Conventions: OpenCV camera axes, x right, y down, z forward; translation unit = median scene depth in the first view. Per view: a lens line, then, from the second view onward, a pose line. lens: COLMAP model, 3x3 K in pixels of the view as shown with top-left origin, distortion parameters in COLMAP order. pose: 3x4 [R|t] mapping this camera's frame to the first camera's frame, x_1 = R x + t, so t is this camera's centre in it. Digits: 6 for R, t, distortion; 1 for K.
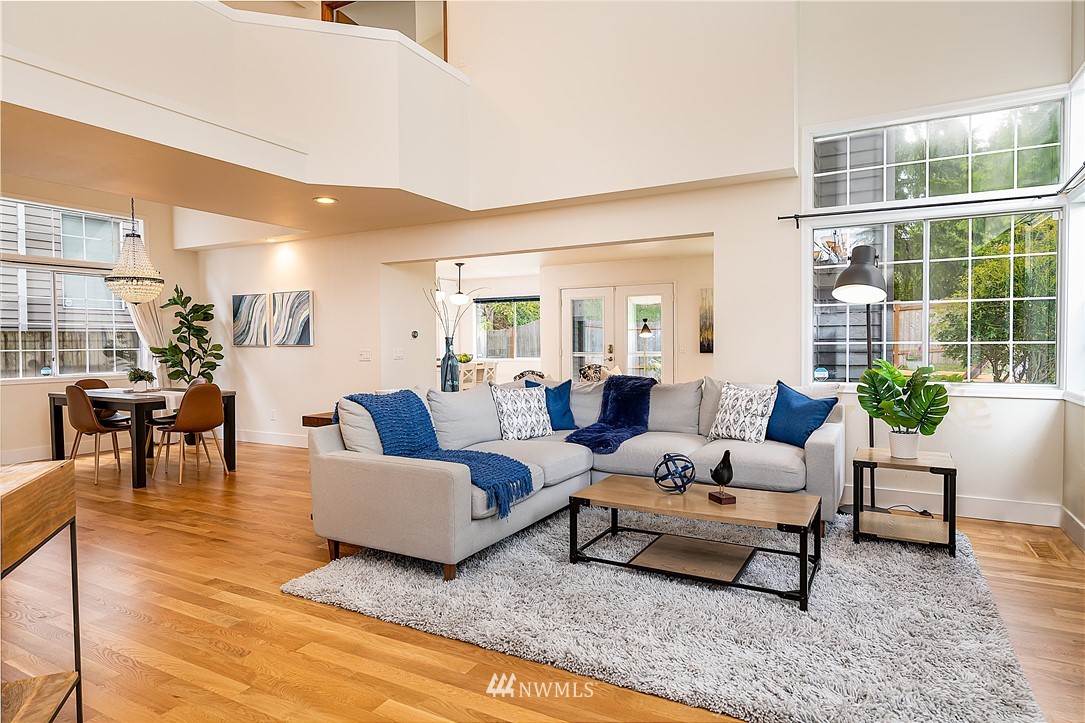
lens RADIAL K [[619.6, 0, 547.9], [0, 619.6, 354.9], [0, 0, 1]] dist [0.000580, 0.000063]
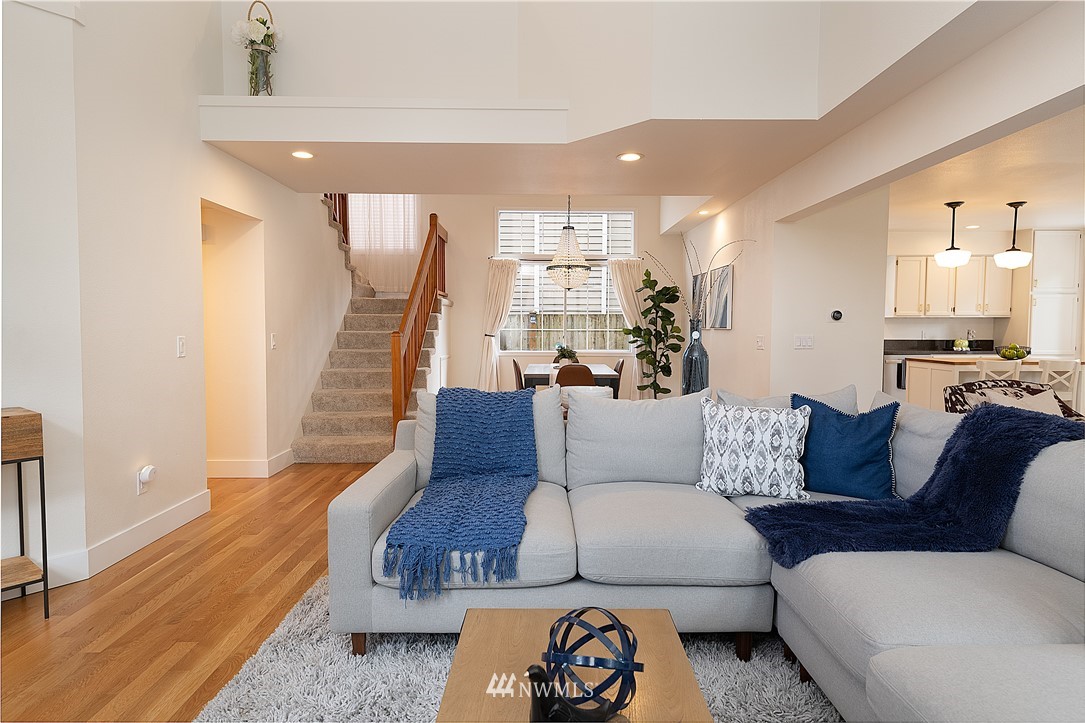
lens RADIAL K [[619.6, 0, 547.9], [0, 619.6, 354.9], [0, 0, 1]] dist [0.000580, 0.000063]
pose [[0.489475, 0.051313, -0.870506, 0.237210], [-0.024443, 0.998682, 0.045125, -0.011351], [0.871675, -0.000810, 0.490084, 0.345365]]
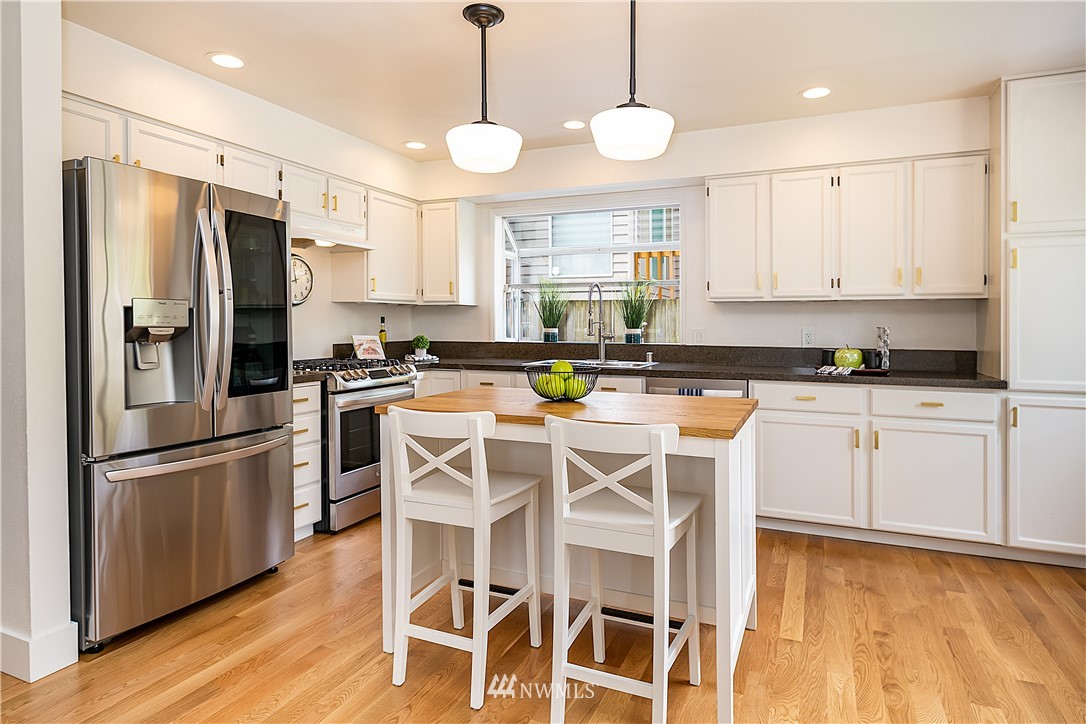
lens RADIAL K [[631.0, 0, 542.5], [0, 631.0, 329.3], [0, 0, 1]] dist [0.000676, 0.000242]
pose [[0.083345, 0.006334, -0.996501, 0.119705], [-0.016469, 0.999852, 0.004977, -0.020421], [0.996385, 0.015997, 0.083437, 1.219853]]
